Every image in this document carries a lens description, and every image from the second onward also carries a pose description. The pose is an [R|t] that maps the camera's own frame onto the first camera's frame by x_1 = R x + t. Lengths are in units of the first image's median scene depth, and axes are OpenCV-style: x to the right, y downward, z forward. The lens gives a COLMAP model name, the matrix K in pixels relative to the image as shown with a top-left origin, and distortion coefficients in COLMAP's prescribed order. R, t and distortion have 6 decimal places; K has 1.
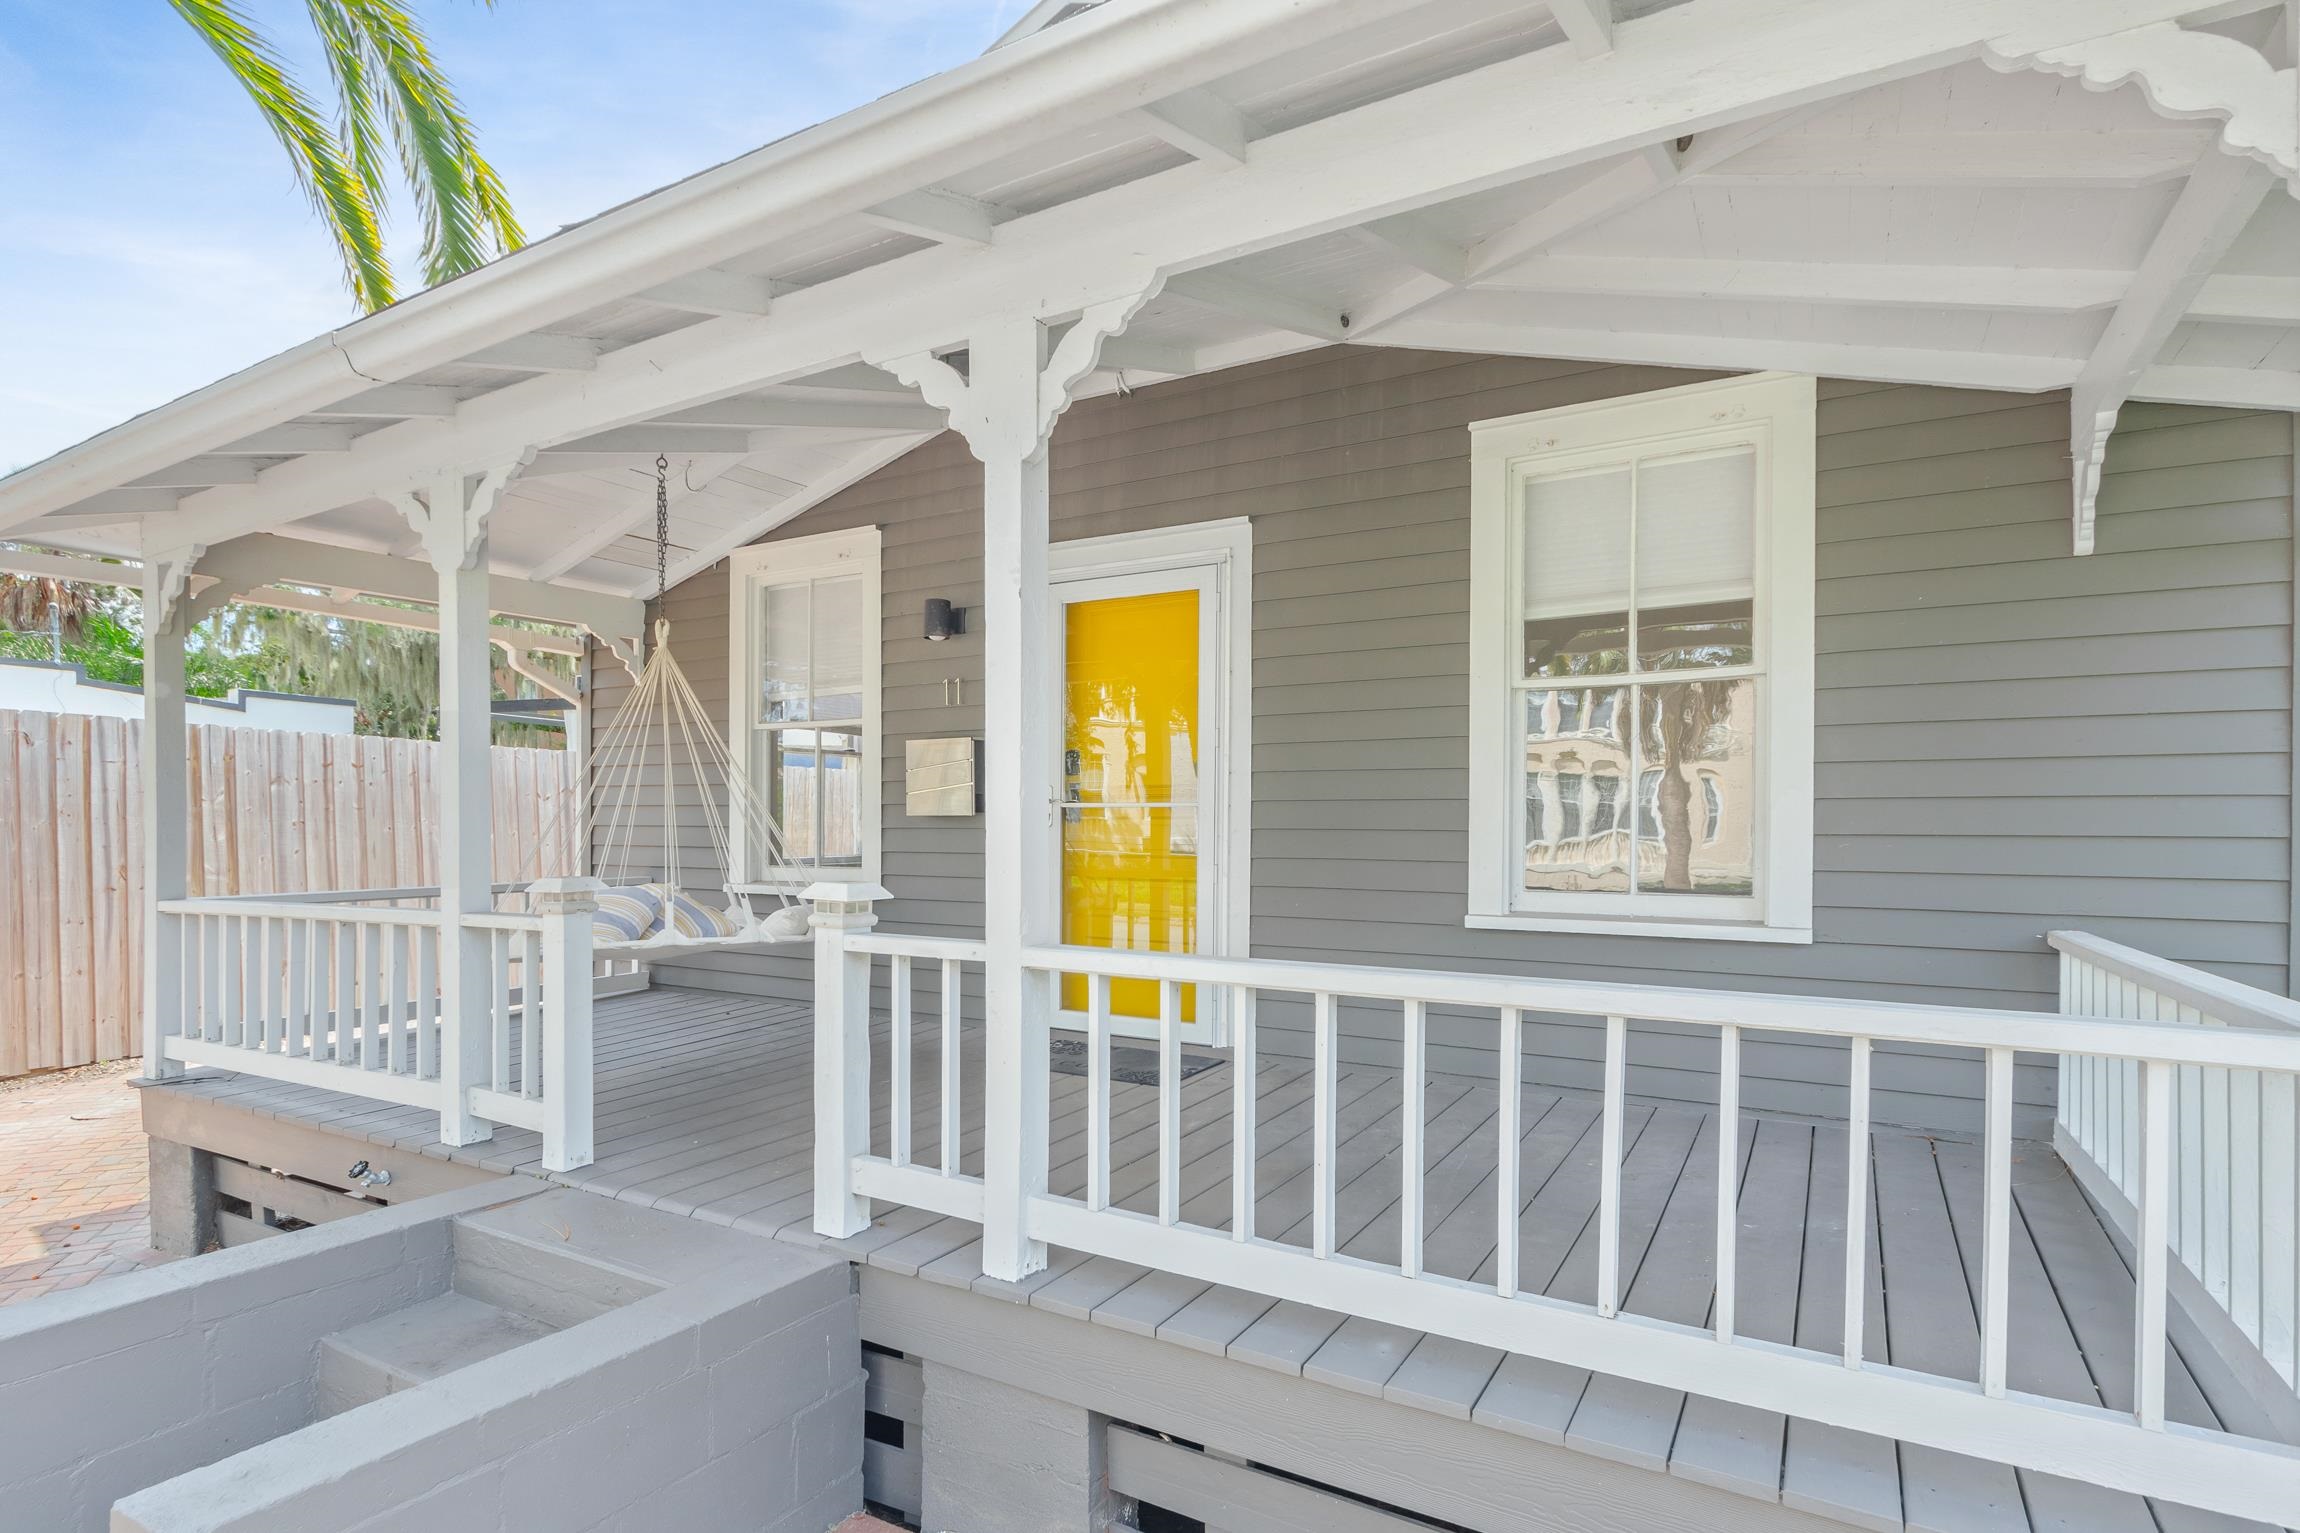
lens RADIAL K [[1071.1, 0, 1150.3], [0, 1071.1, 793.2], [0, 0, 1]] dist [0.000939, -0.000066]
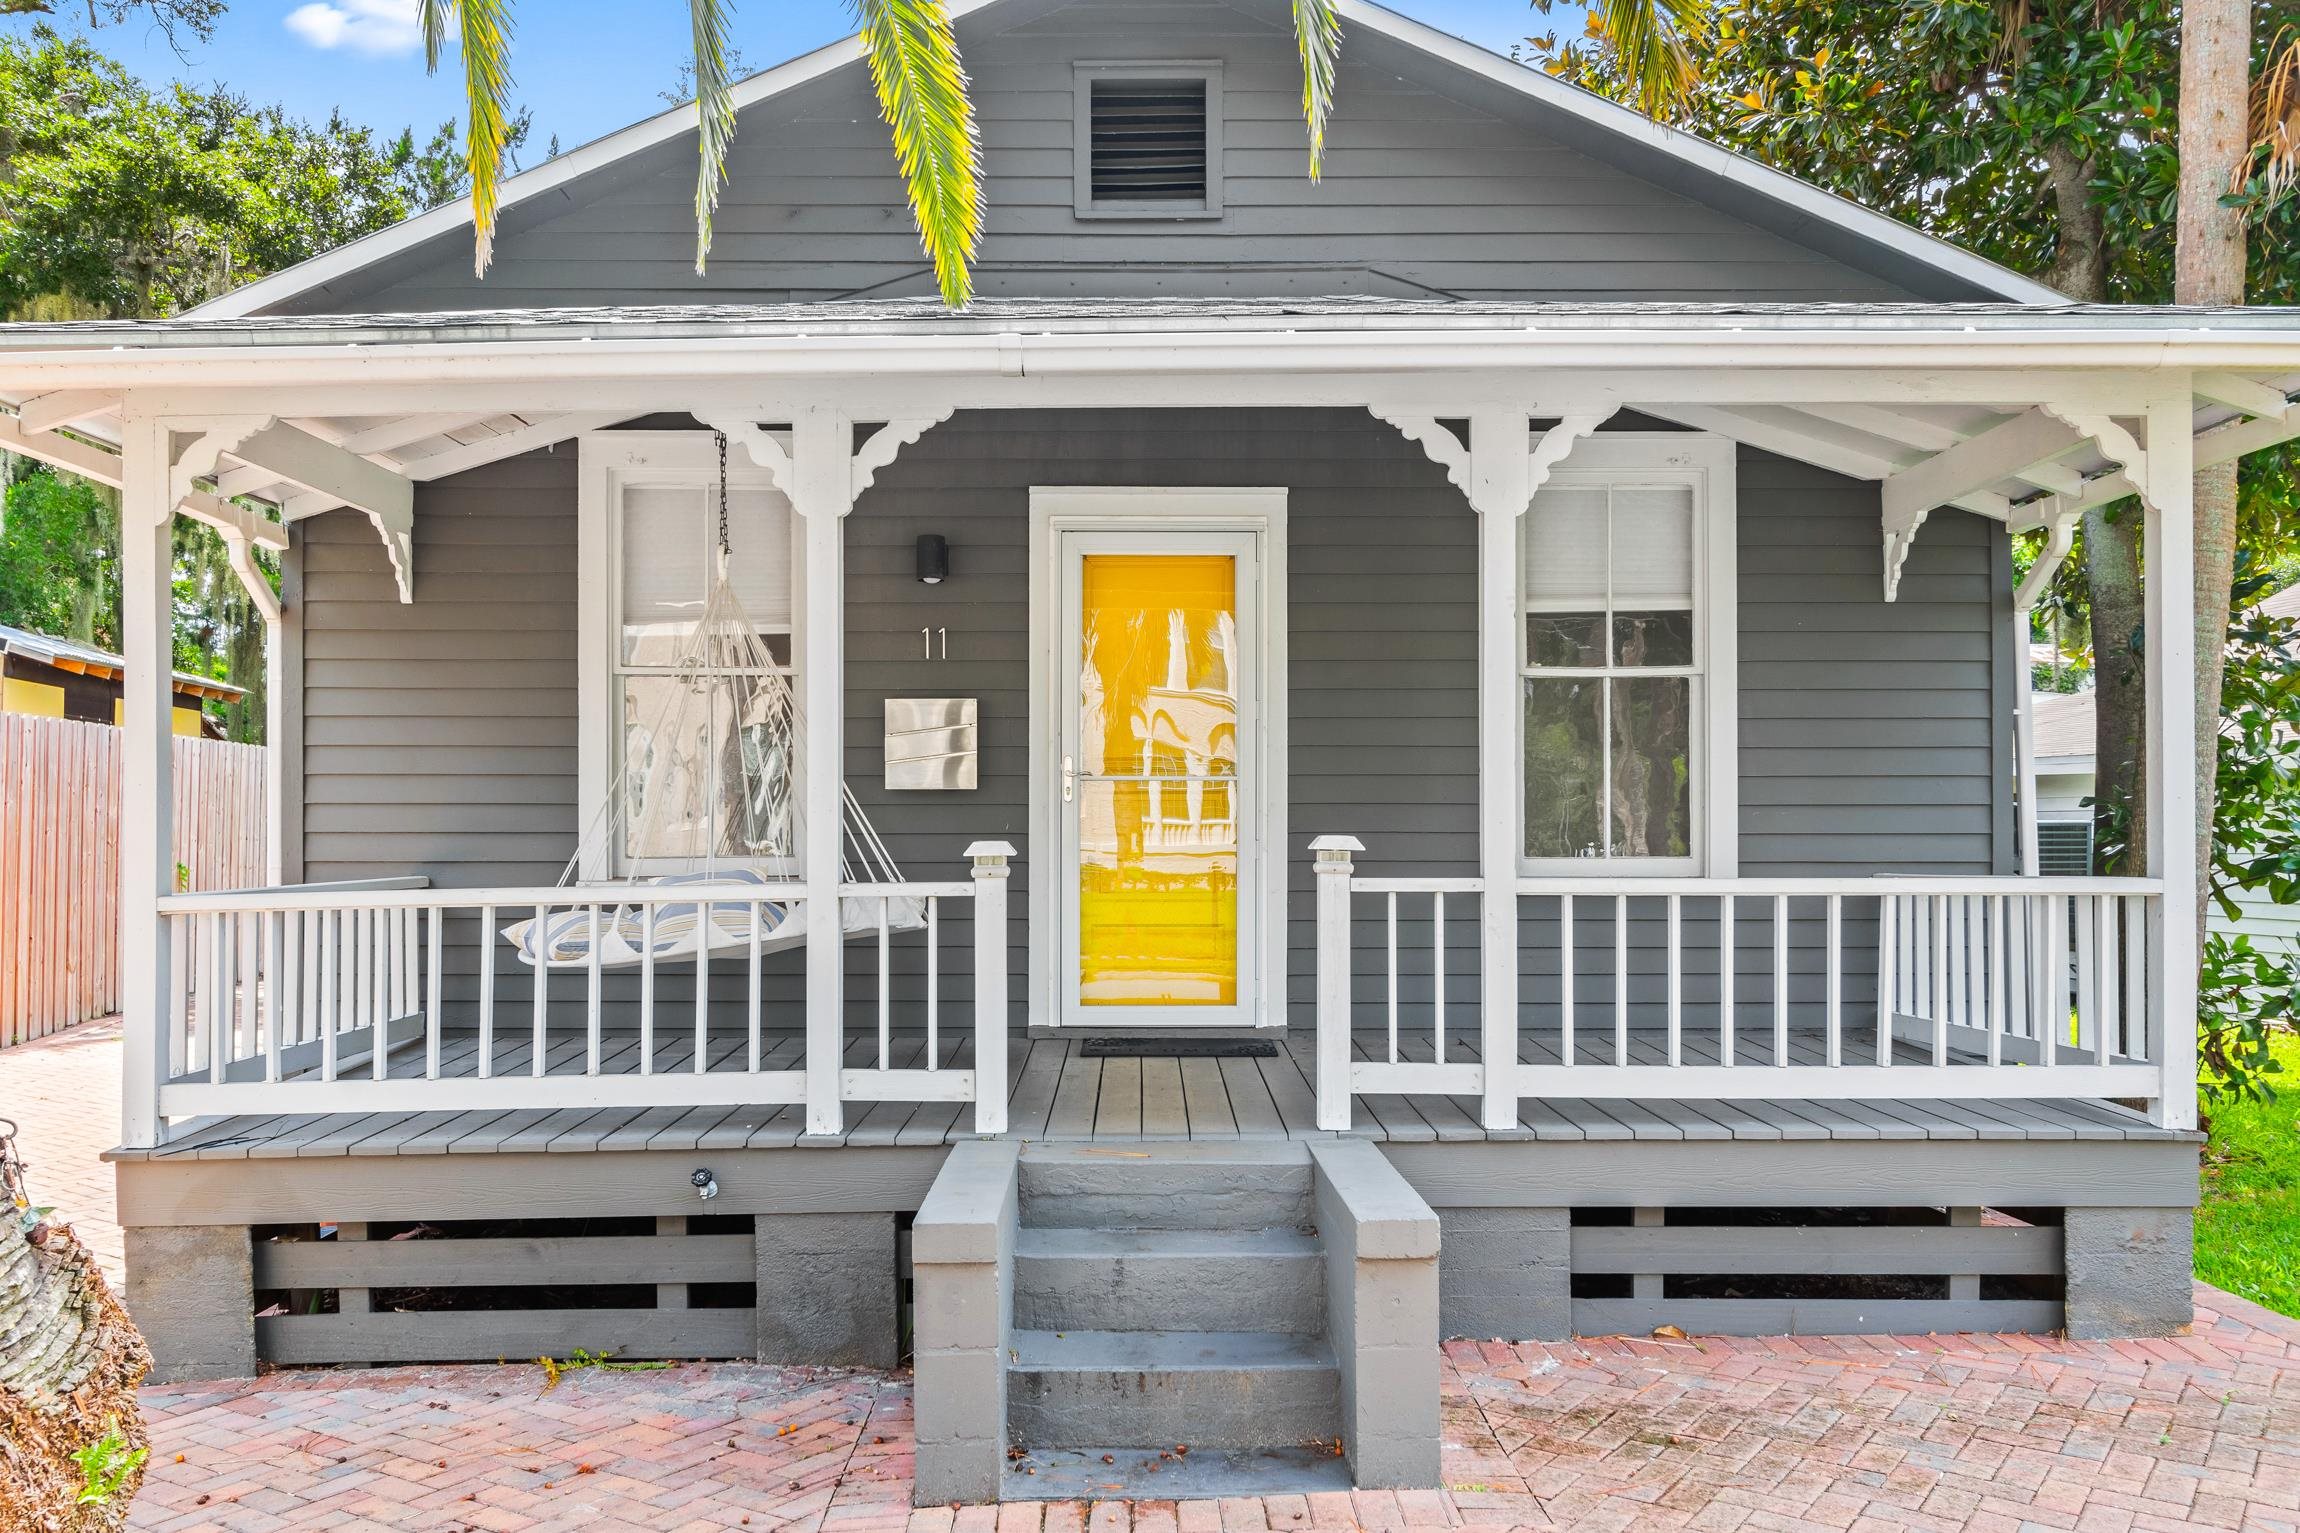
lens RADIAL K [[1815.1, 0, 1150.0], [0, 1815.1, 766.5], [0, 0, 1]] dist [0.009035, 0.001971]
pose [[0.839263, 0.011492, 0.543604, -0.983630], [-0.012729, 0.999918, -0.001488, 0.005186], [-0.543576, -0.005671, 0.839340, -0.371413]]
